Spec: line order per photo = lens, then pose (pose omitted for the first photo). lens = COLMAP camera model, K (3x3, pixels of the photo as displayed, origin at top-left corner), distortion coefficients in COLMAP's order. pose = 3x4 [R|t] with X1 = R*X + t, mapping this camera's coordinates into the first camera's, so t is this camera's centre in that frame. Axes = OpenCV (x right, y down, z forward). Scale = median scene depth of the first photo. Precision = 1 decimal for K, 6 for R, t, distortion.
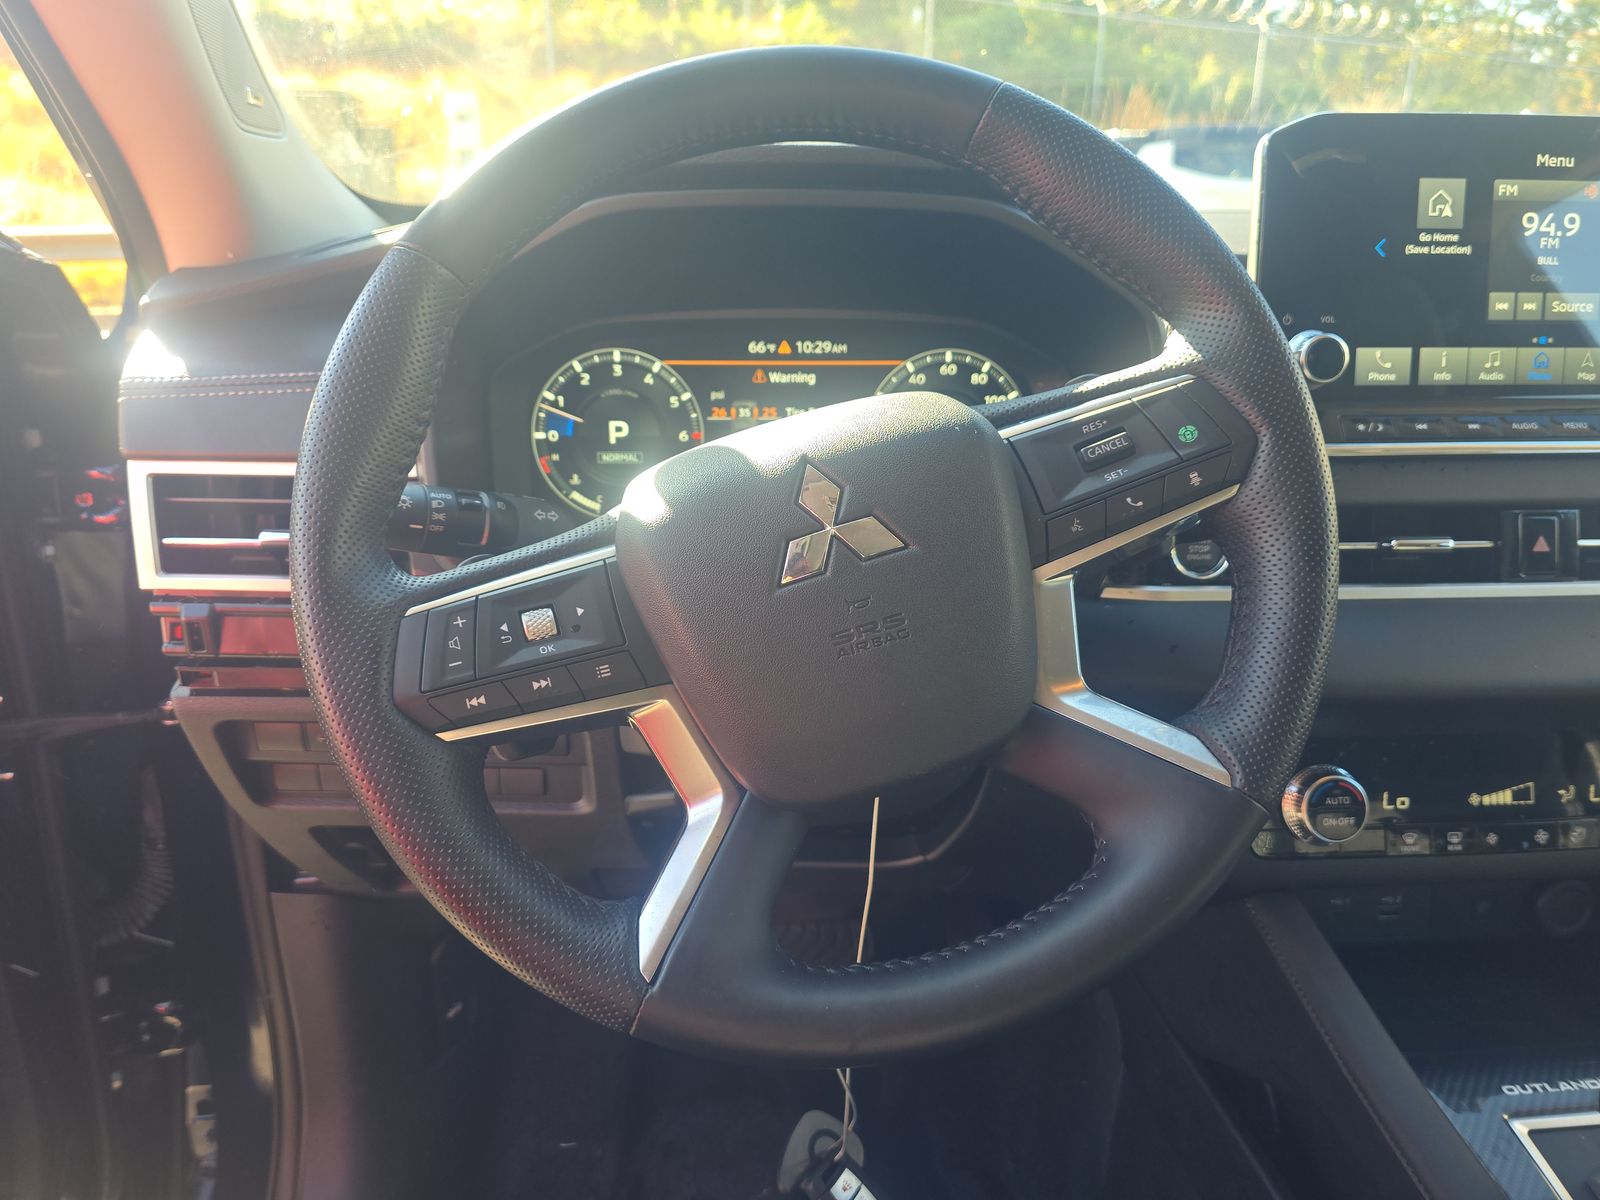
lens RADIAL K [[1079.2, 0, 803.7], [0, 1079.2, 605.2], [0, 0, 1]] dist [0.019983, -0.025985]
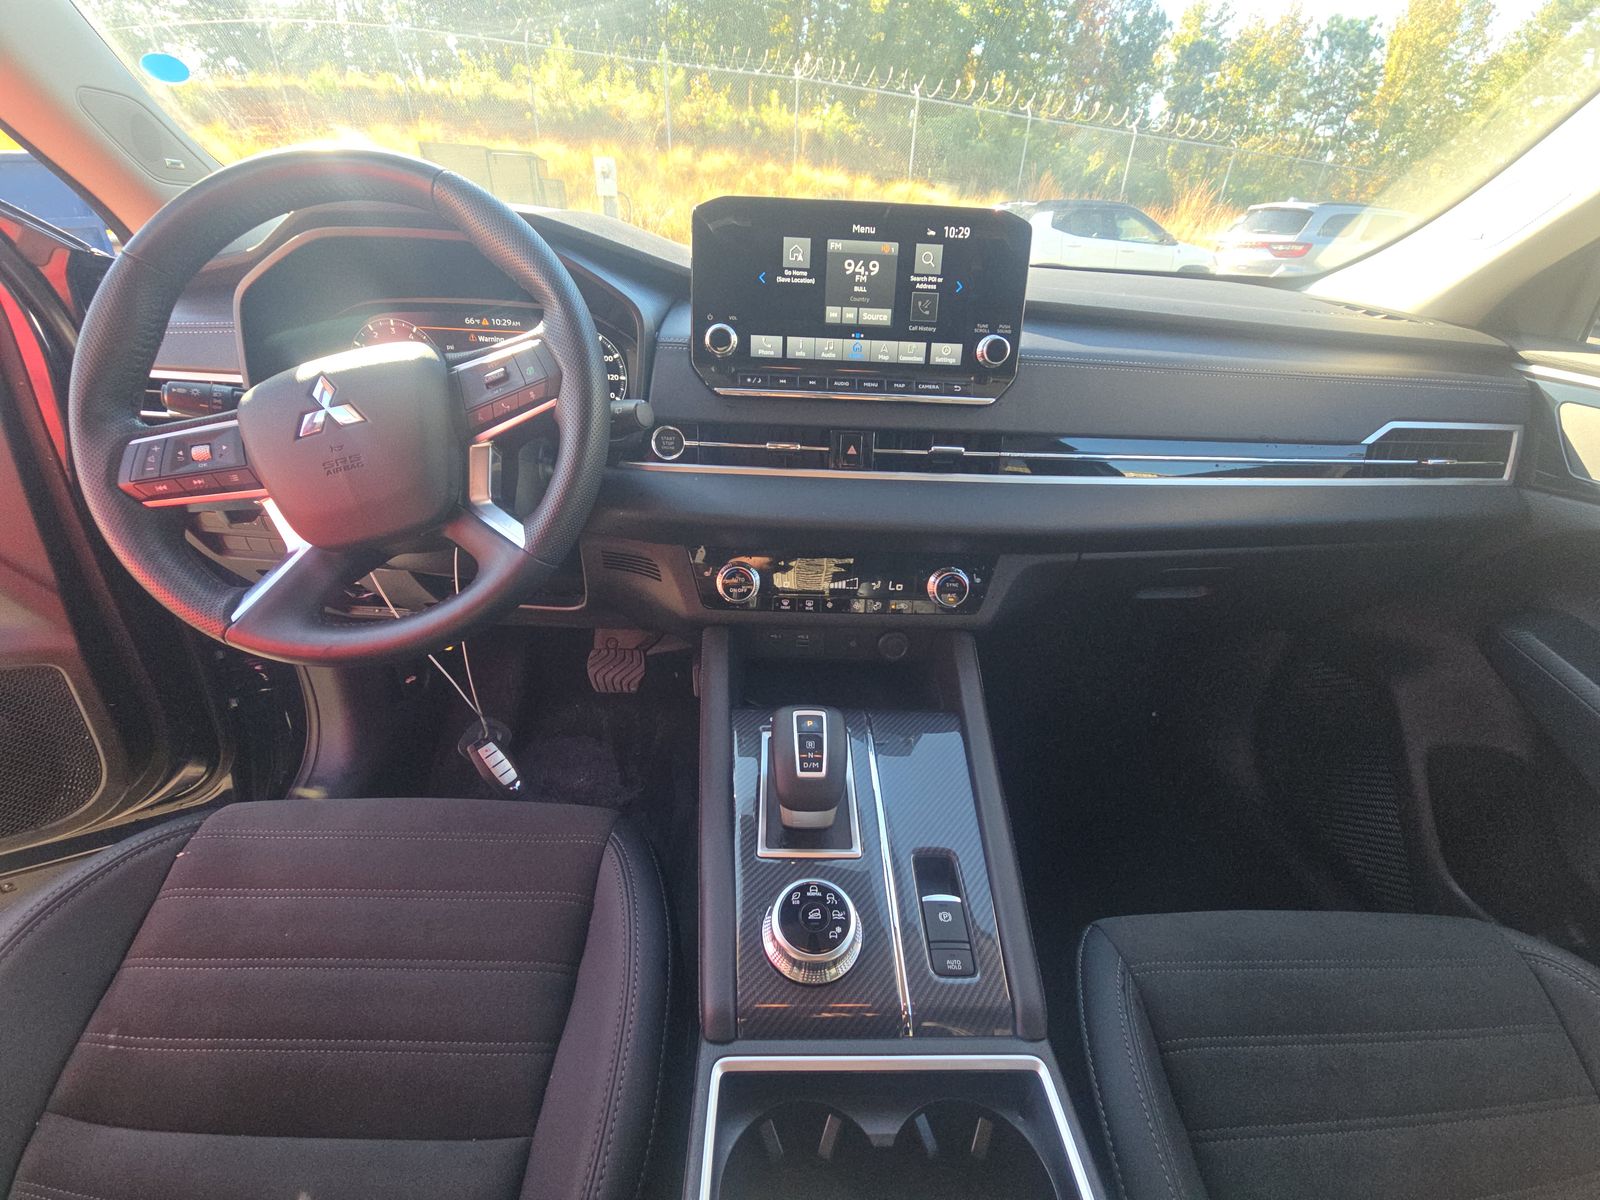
lens RADIAL K [[634.0, 0, 798.3], [0, 634.0, 595.7], [0, 0, 1]] dist [0.002430, -0.000258]
pose [[0.998280, 0.055216, -0.019728, 0.558919], [-0.051546, 0.986795, 0.153550, 0.025694], [0.027946, -0.152269, 0.987944, -0.111852]]
